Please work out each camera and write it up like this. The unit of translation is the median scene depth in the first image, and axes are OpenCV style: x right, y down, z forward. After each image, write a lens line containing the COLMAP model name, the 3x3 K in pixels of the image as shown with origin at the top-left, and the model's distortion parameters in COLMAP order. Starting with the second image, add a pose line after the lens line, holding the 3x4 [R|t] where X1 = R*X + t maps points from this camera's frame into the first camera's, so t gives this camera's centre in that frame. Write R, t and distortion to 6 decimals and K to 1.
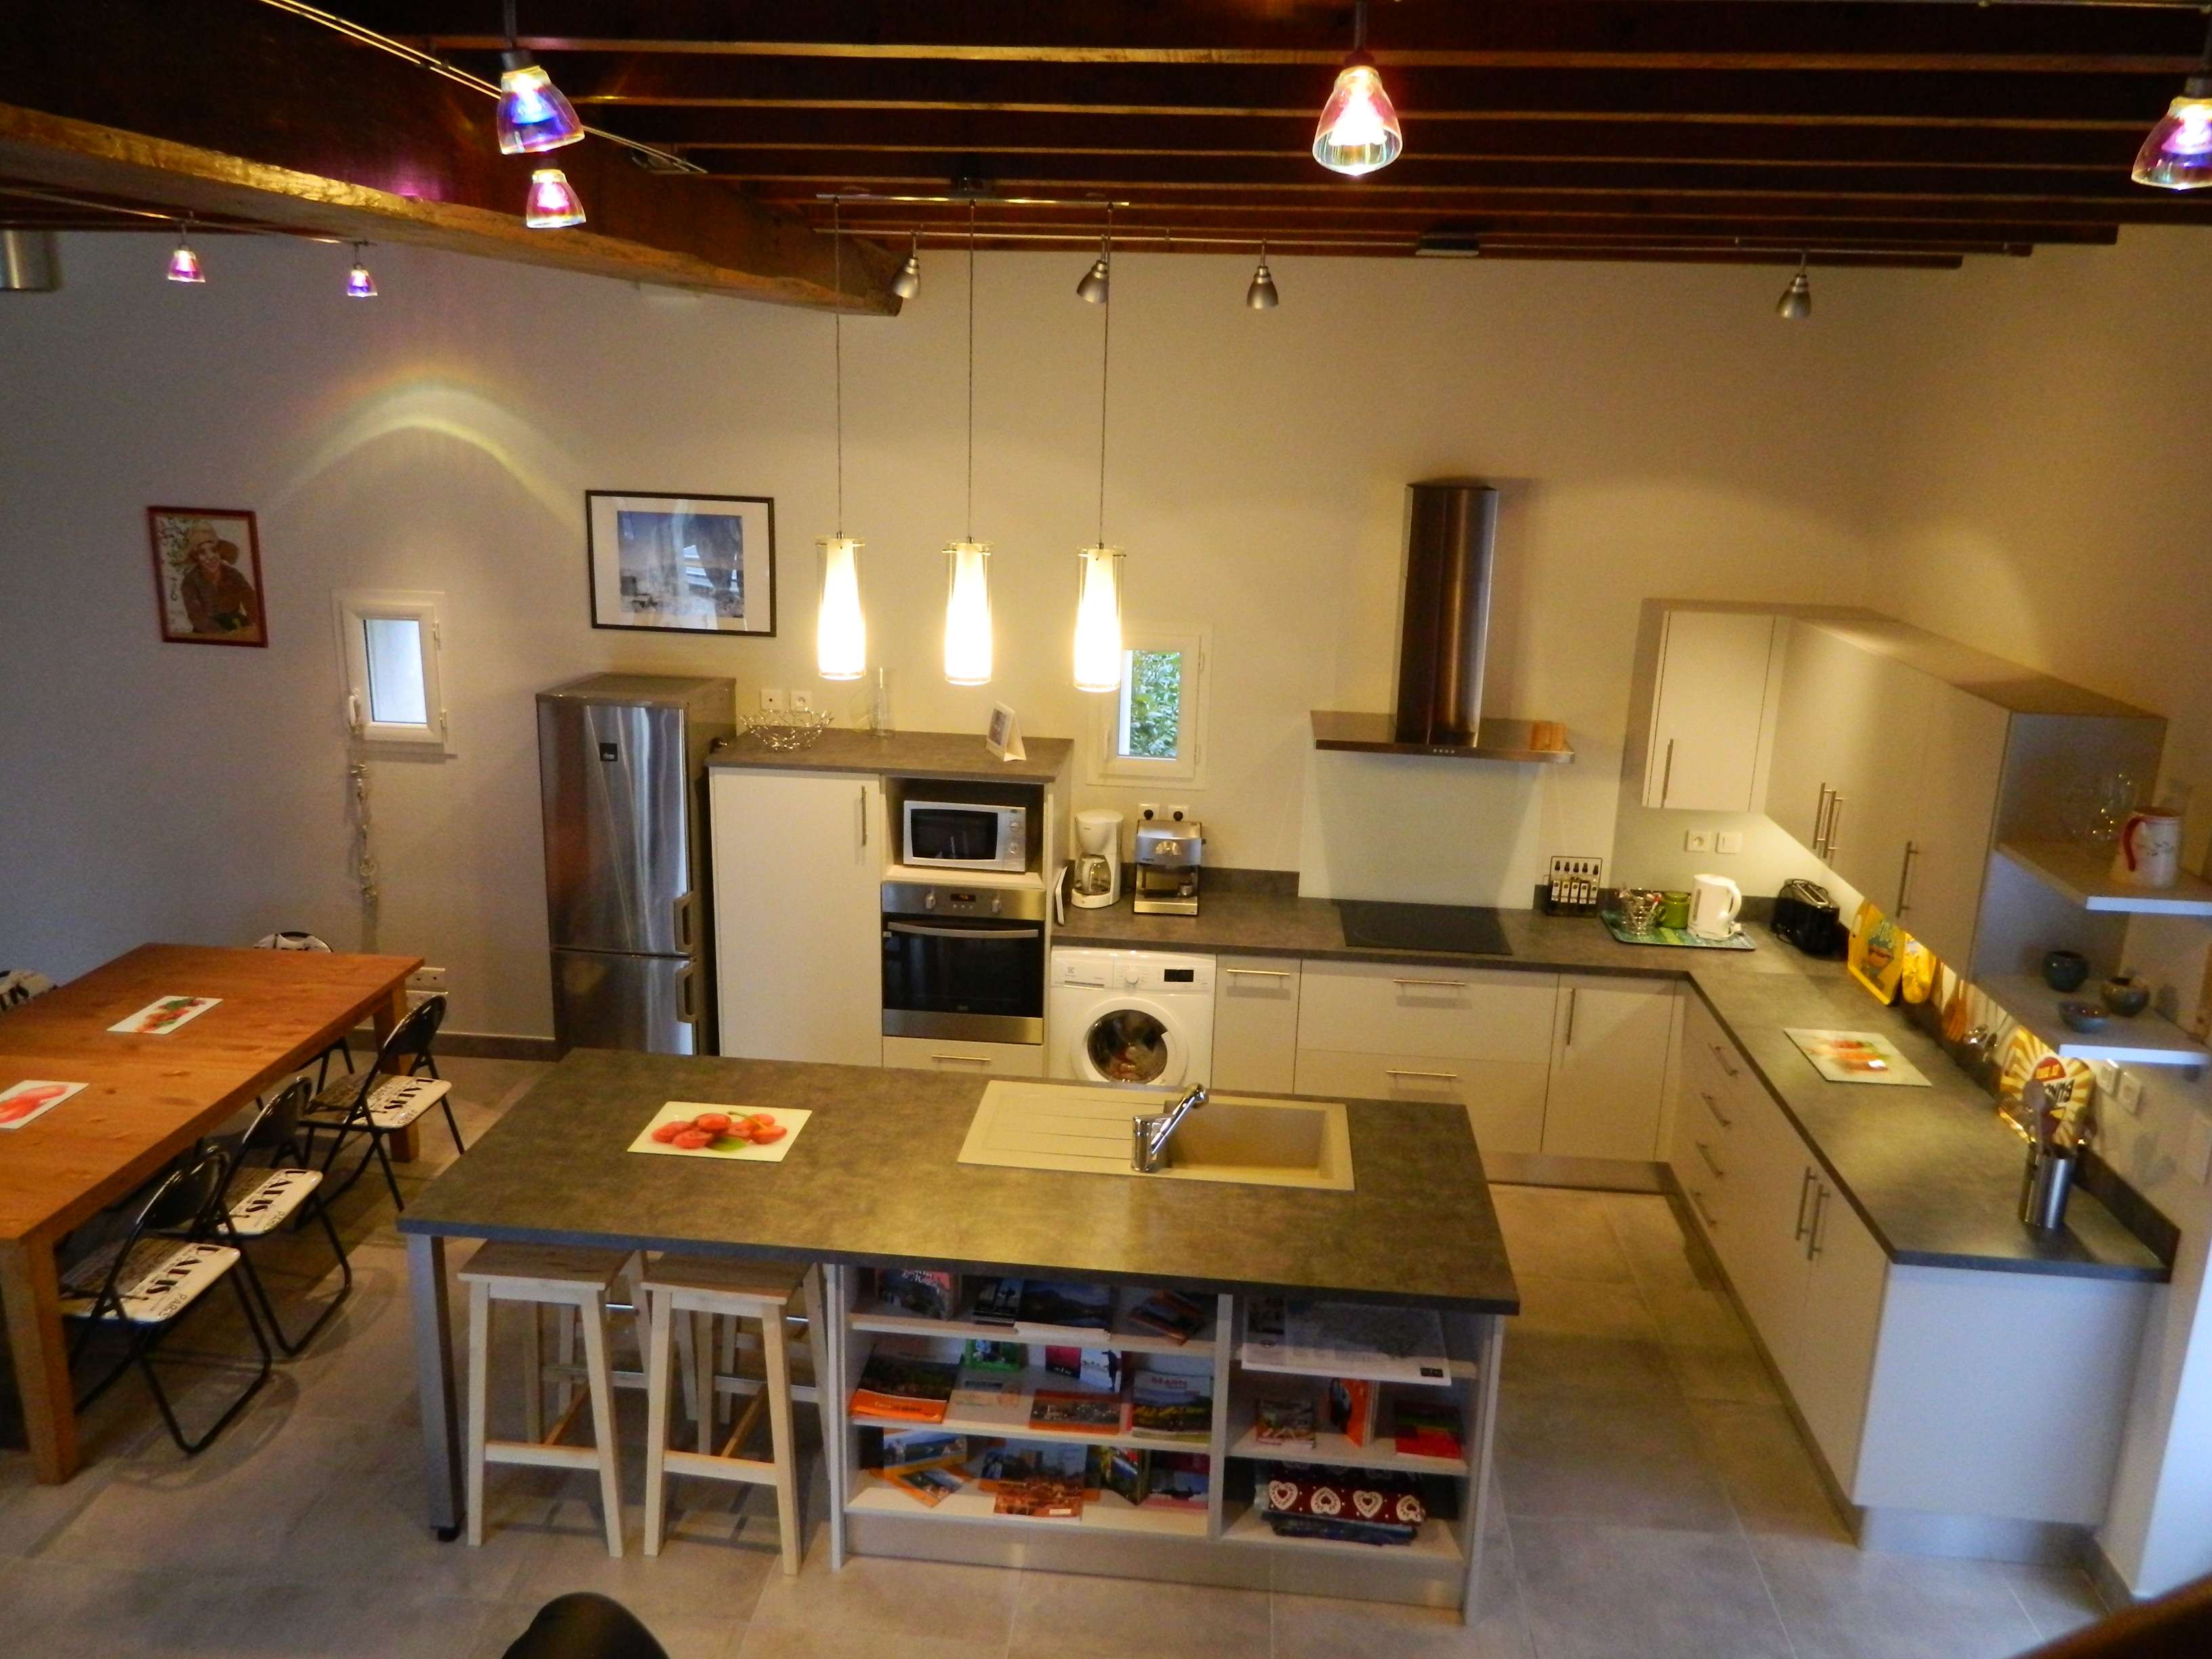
lens RADIAL K [[1612.4, 0, 1086.9], [0, 1612.4, 794.9], [0, 0, 1]] dist [-0.006587, 0.001252]
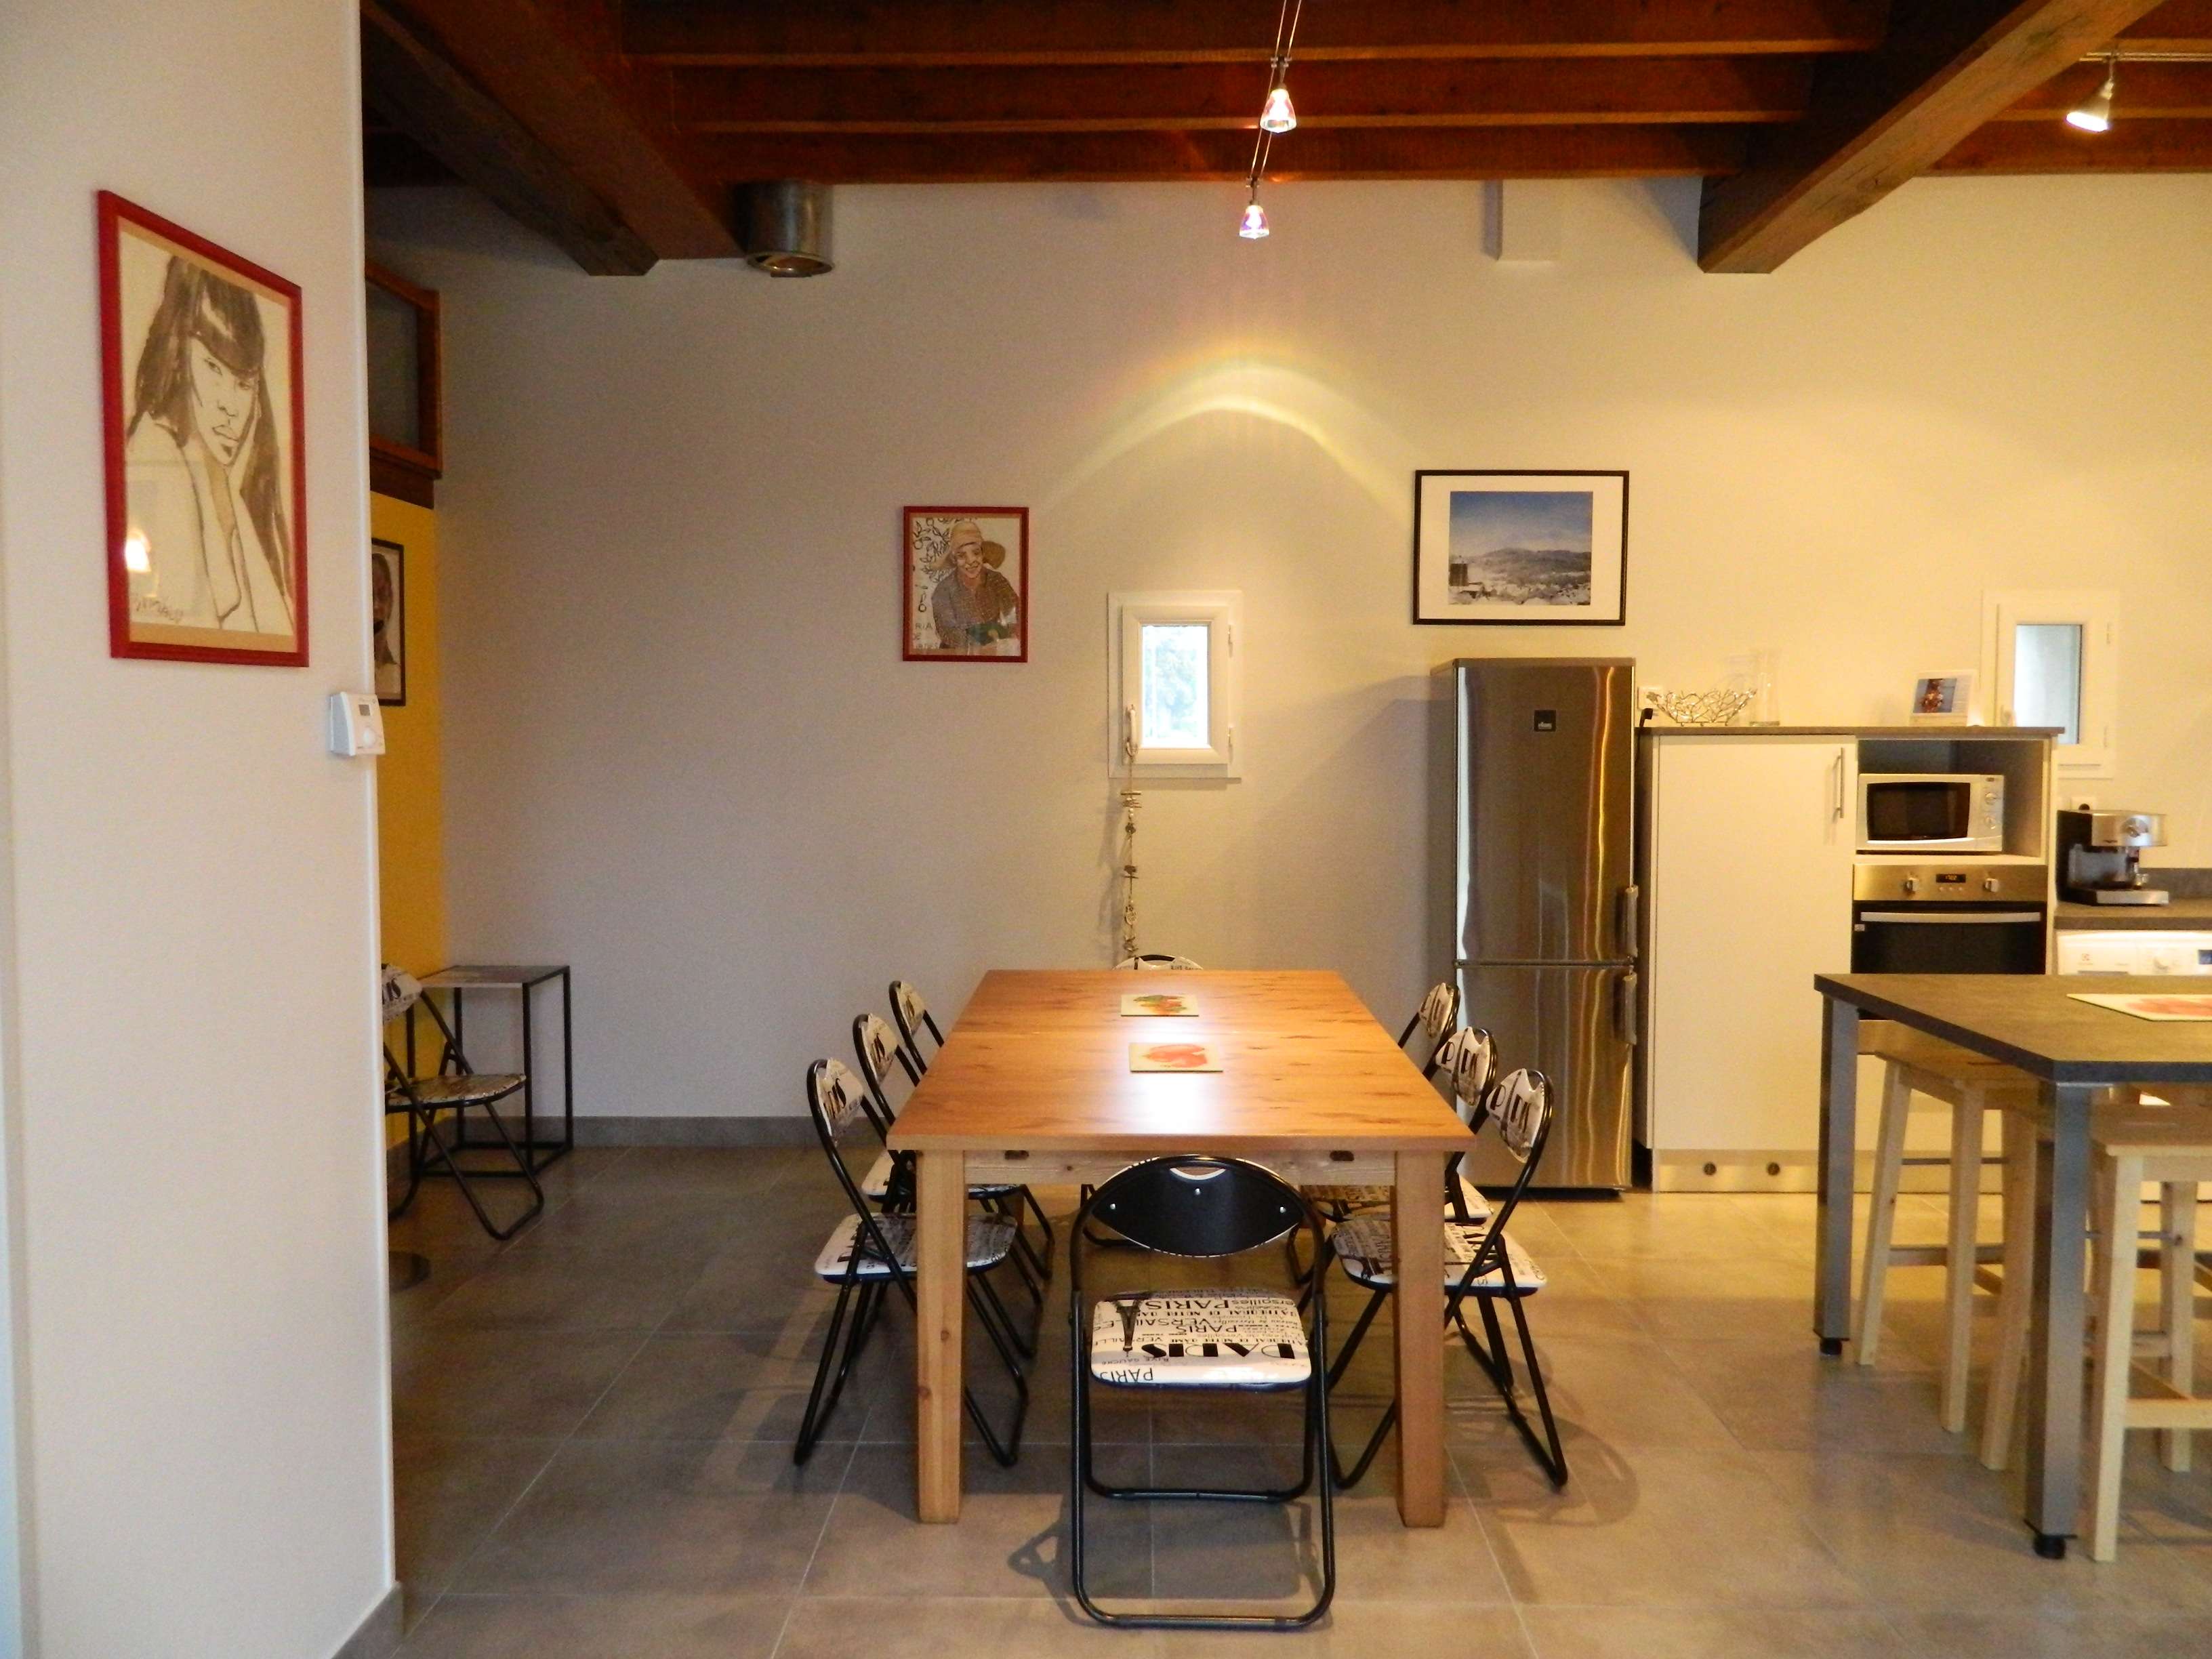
lens RADIAL K [[1612.4, 0, 1086.9], [0, 1612.4, 794.9], [0, 0, 1]] dist [-0.006587, 0.001252]
pose [[0.998076, -0.028590, 0.055018, -0.537945], [0.039257, 0.978216, -0.203842, 0.163402], [-0.047991, 0.205610, 0.977457, 0.155989]]
